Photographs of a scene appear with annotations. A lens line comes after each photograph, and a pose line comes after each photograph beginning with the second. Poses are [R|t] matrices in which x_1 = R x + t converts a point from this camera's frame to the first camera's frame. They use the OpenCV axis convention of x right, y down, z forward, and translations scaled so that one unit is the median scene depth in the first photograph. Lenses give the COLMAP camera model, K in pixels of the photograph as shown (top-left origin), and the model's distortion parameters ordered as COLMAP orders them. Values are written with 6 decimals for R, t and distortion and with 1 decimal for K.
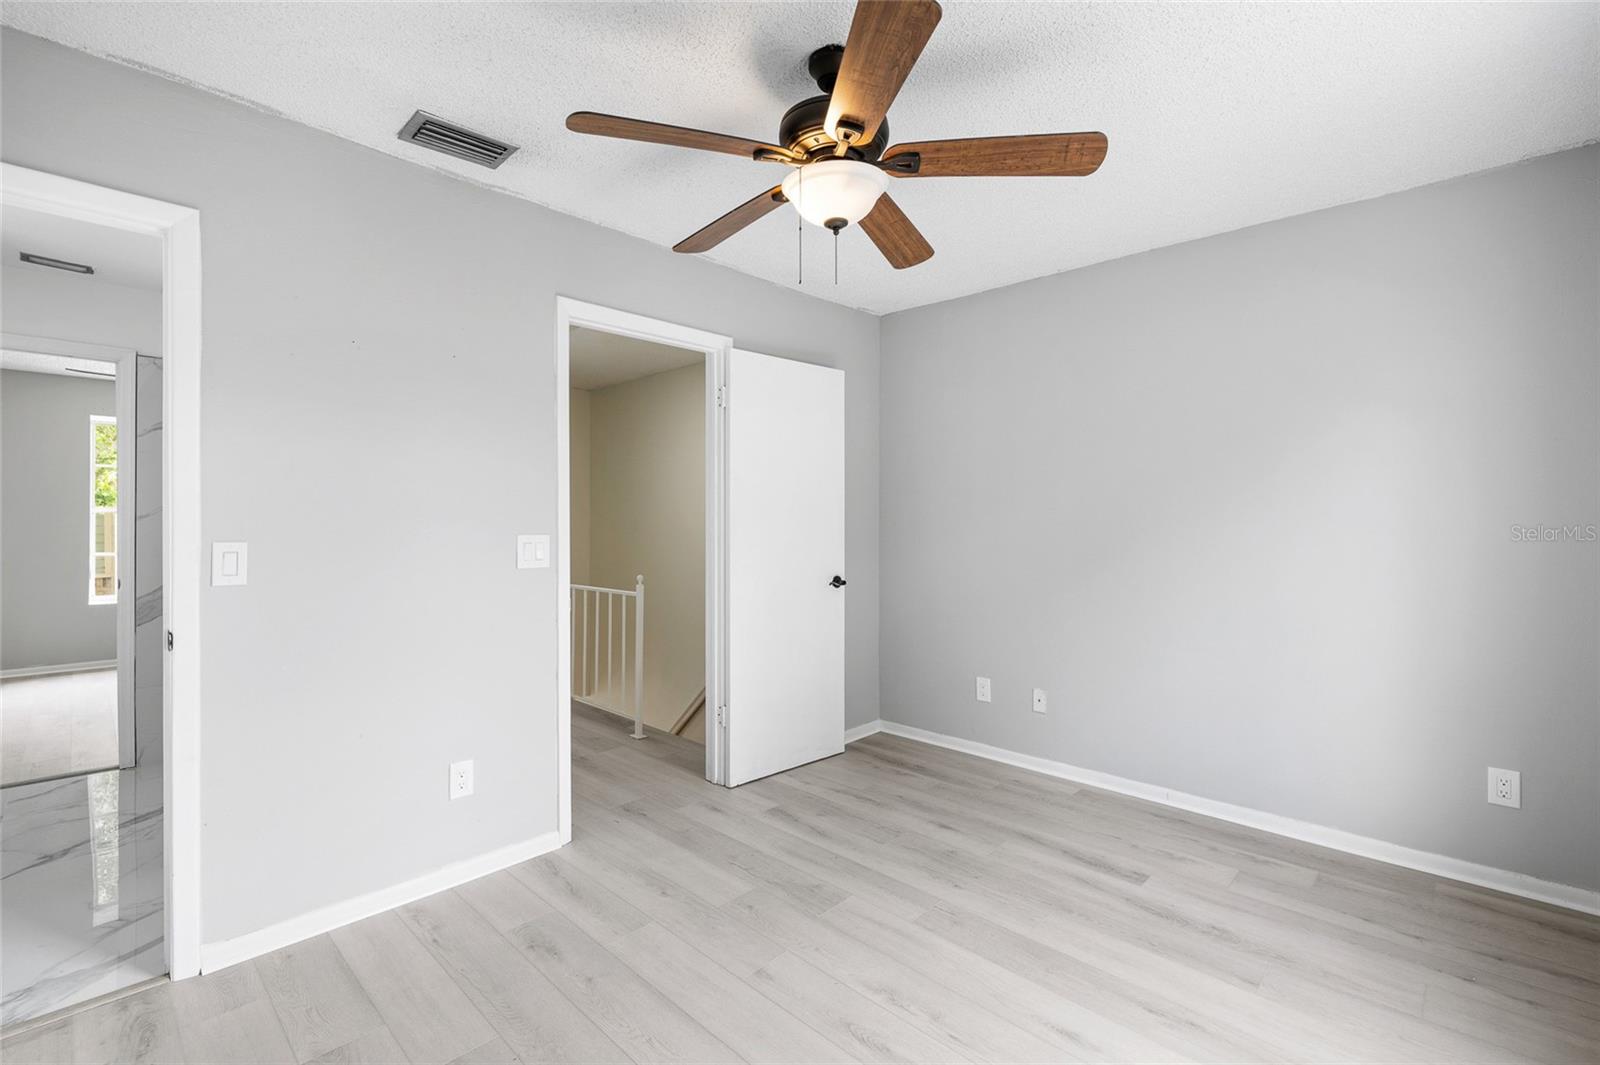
lens RADIAL K [[717.7, 0, 798.6], [0, 717.7, 513.6], [0, 0, 1]] dist [-0.000536, 0.000177]
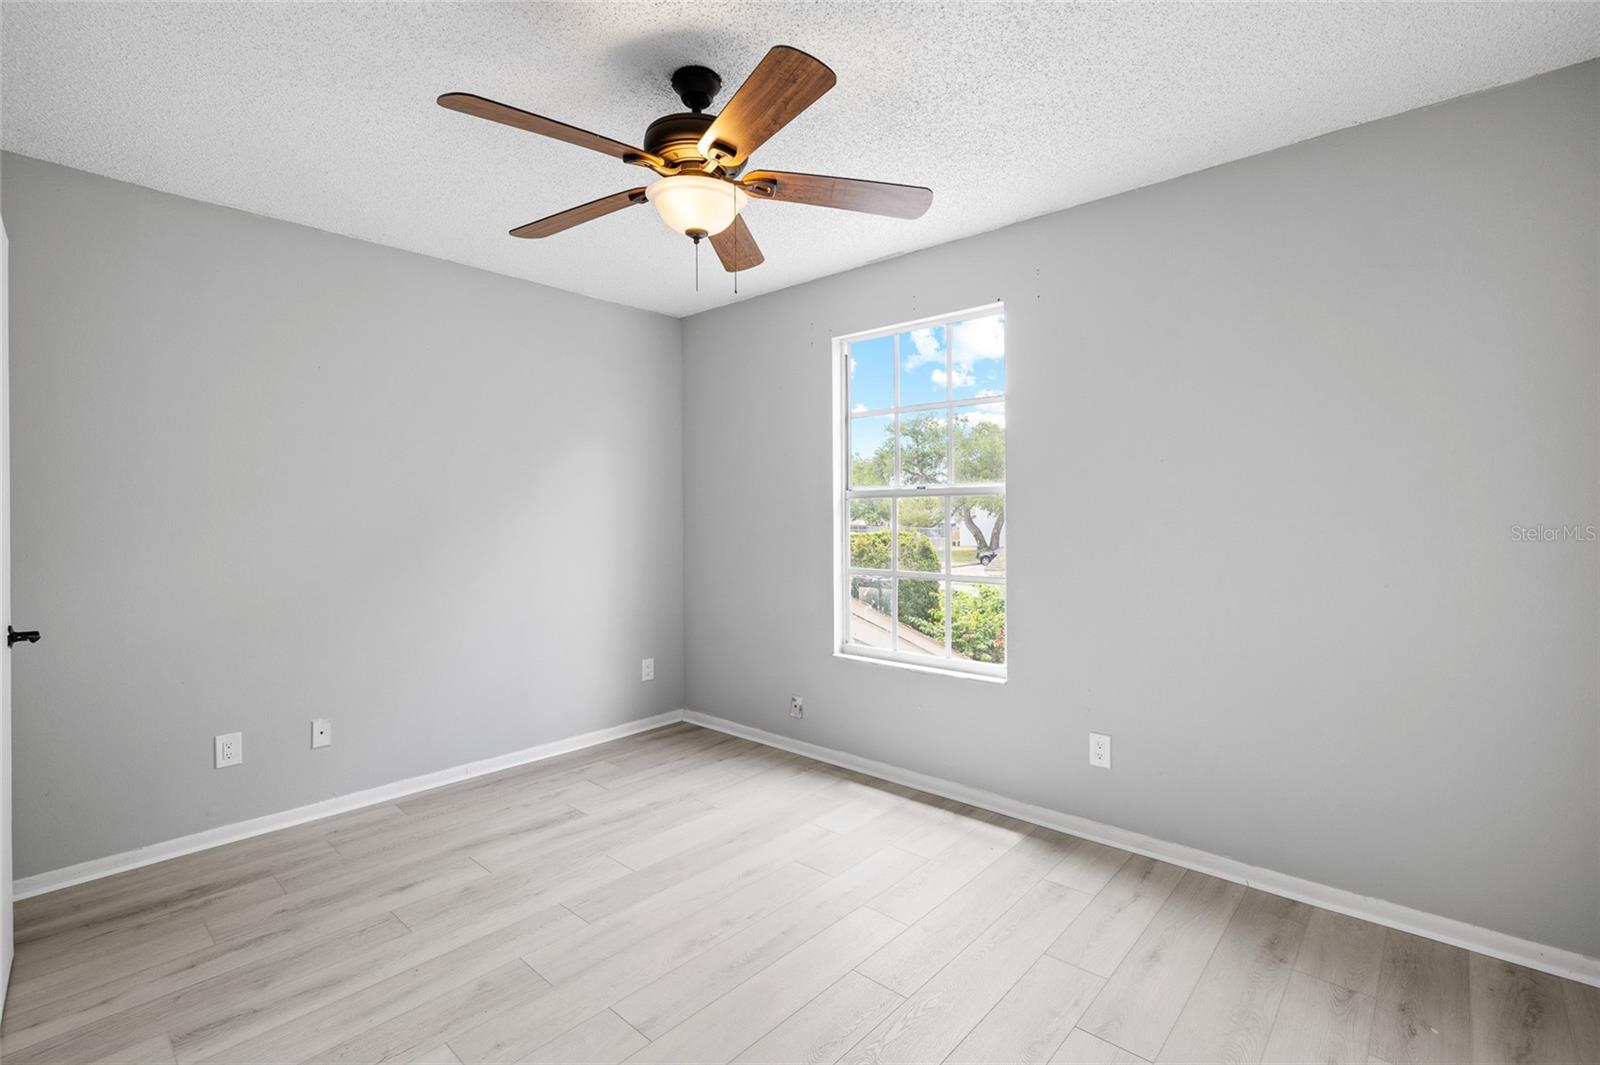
lens RADIAL K [[732.3, 0, 797.5], [0, 732.3, 515.3], [0, 0, 1]] dist [0.001161, 0.000837]
pose [[-0.027463, -0.000074, 0.999623, -0.724177], [0.003224, 0.999995, 0.000163, 0.011125], [-0.999618, 0.003227, -0.027463, 0.634644]]
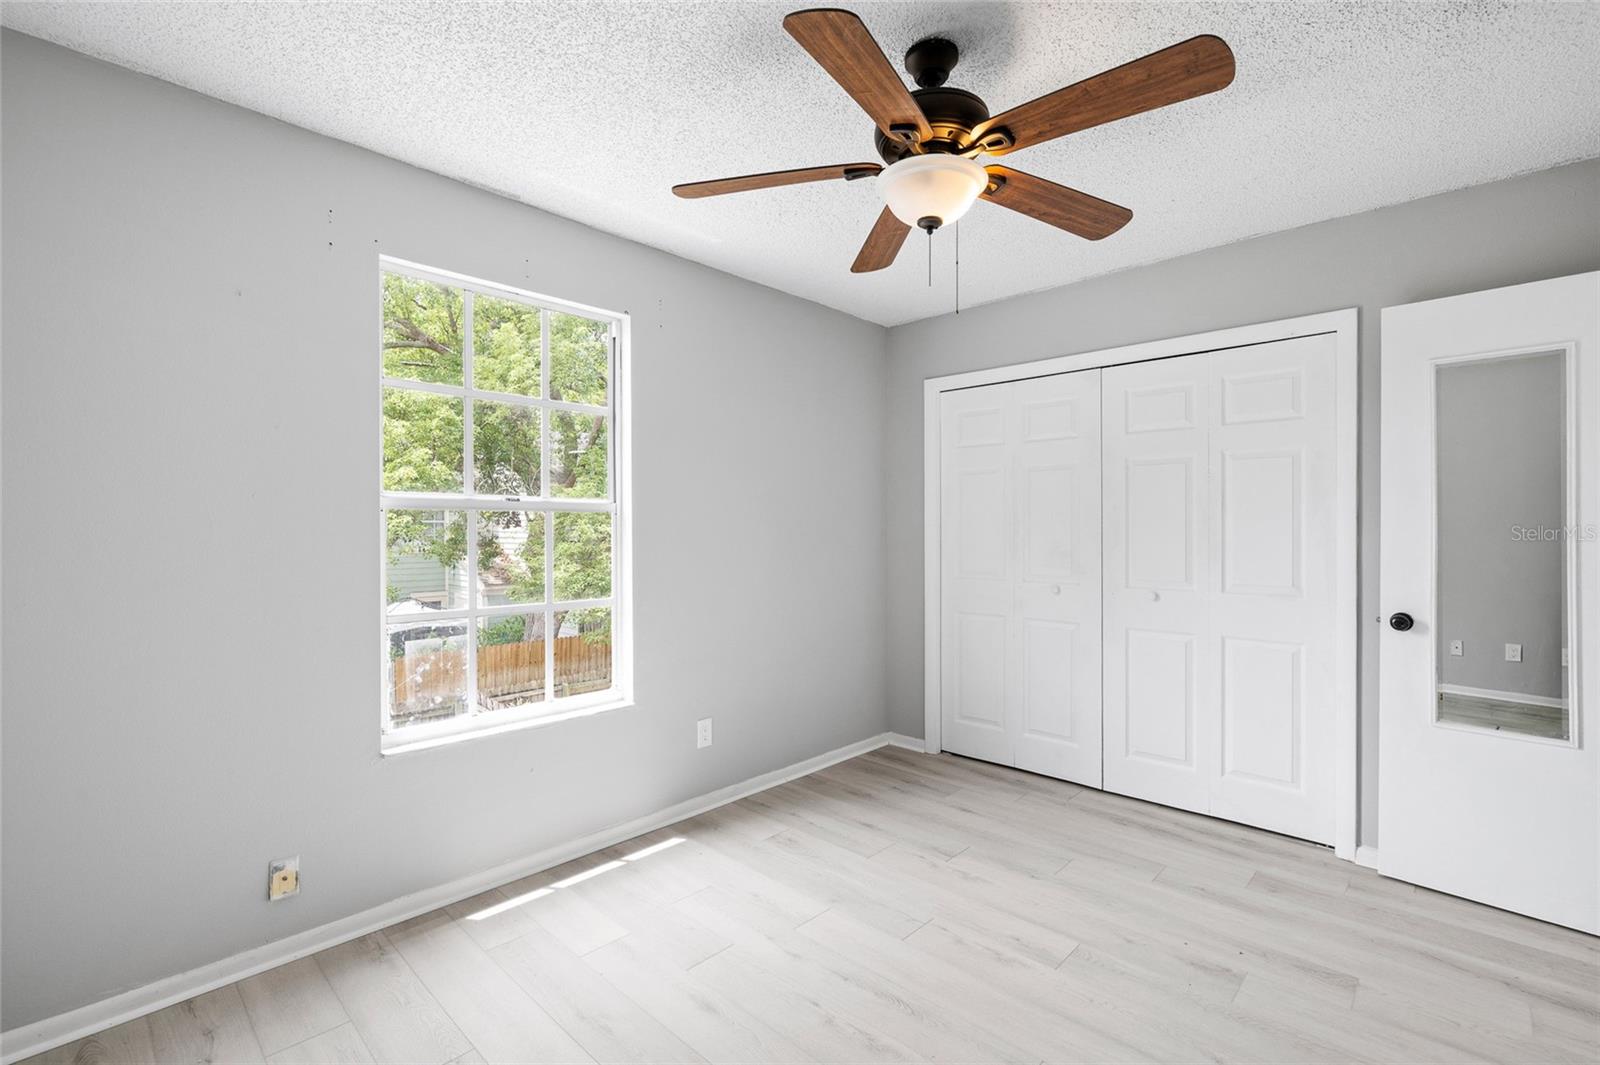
lens RADIAL K [[719.5, 0, 800.0], [0, 719.5, 532.5], [0, 0, 1]] dist [-0.001395, -0.000129]
pose [[-0.999982, 0.000992, -0.005849, 0.164718], [0.000971, 0.999993, 0.003724, 0.006486], [0.005853, 0.003719, -0.999976, 1.393946]]
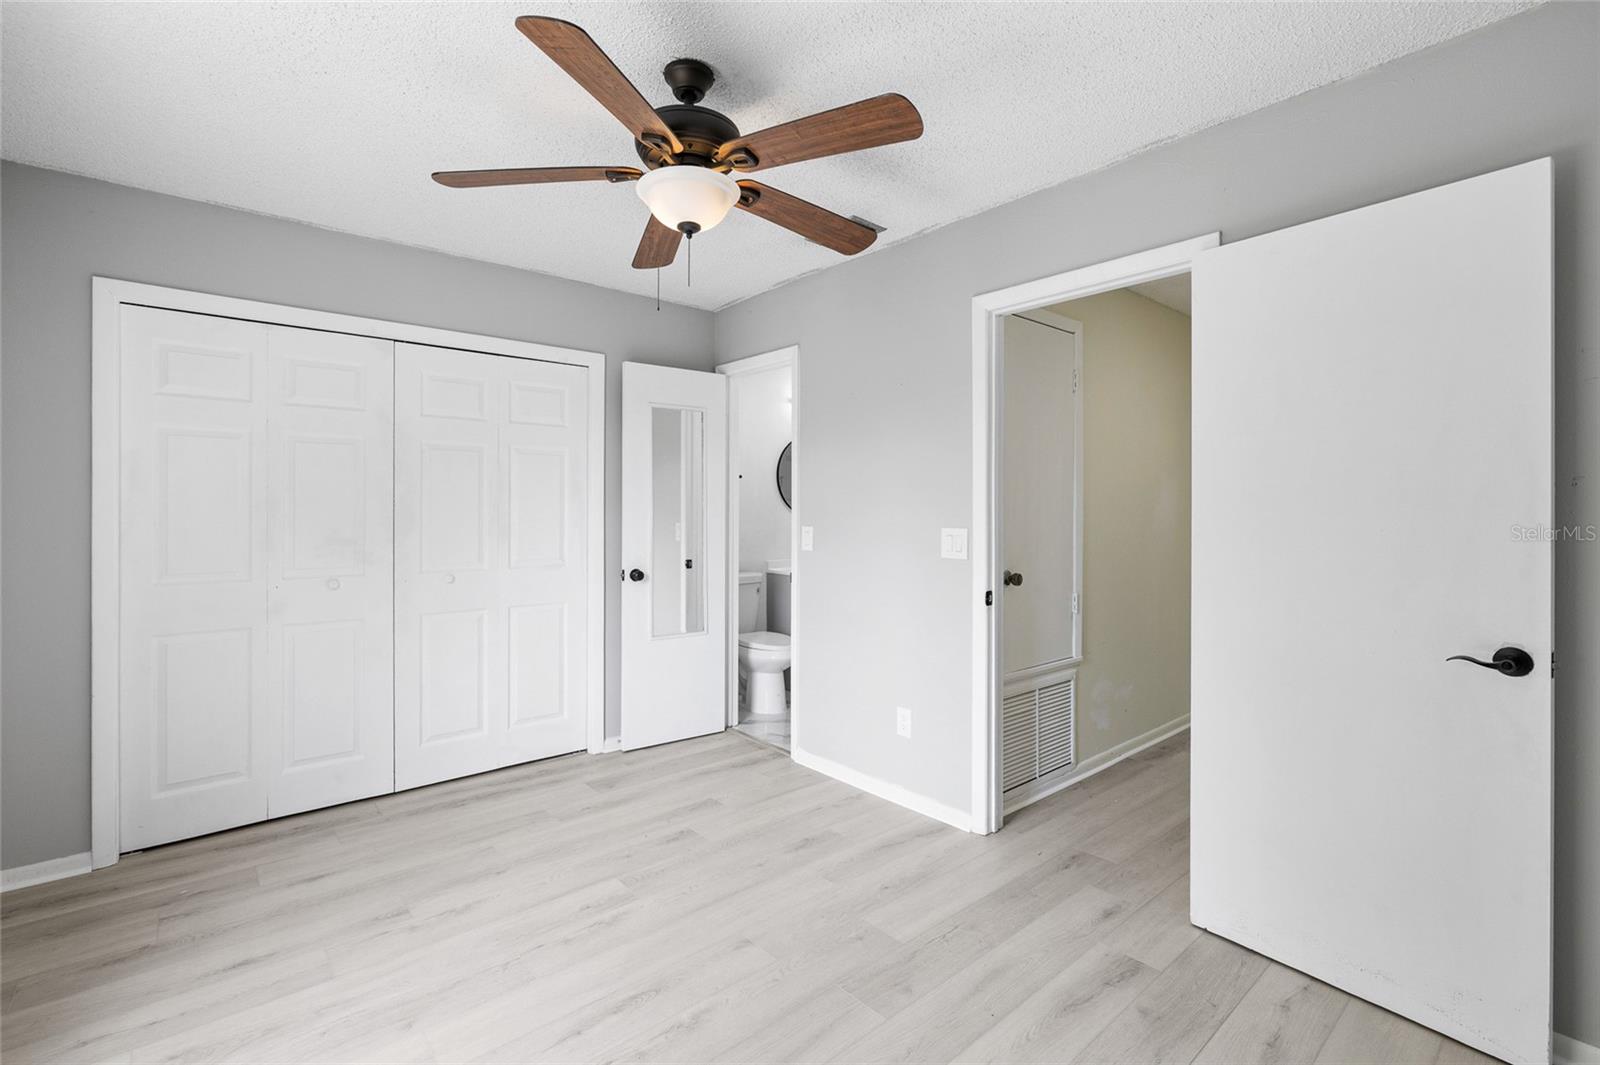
lens RADIAL K [[717.7, 0, 798.6], [0, 717.7, 513.6], [0, 0, 1]] dist [-0.000536, 0.000177]
pose [[-0.093900, 0.001344, -0.995581, 0.750804], [0.002211, 0.999997, 0.001142, 0.006628], [0.995579, -0.002094, -0.093903, 0.894315]]
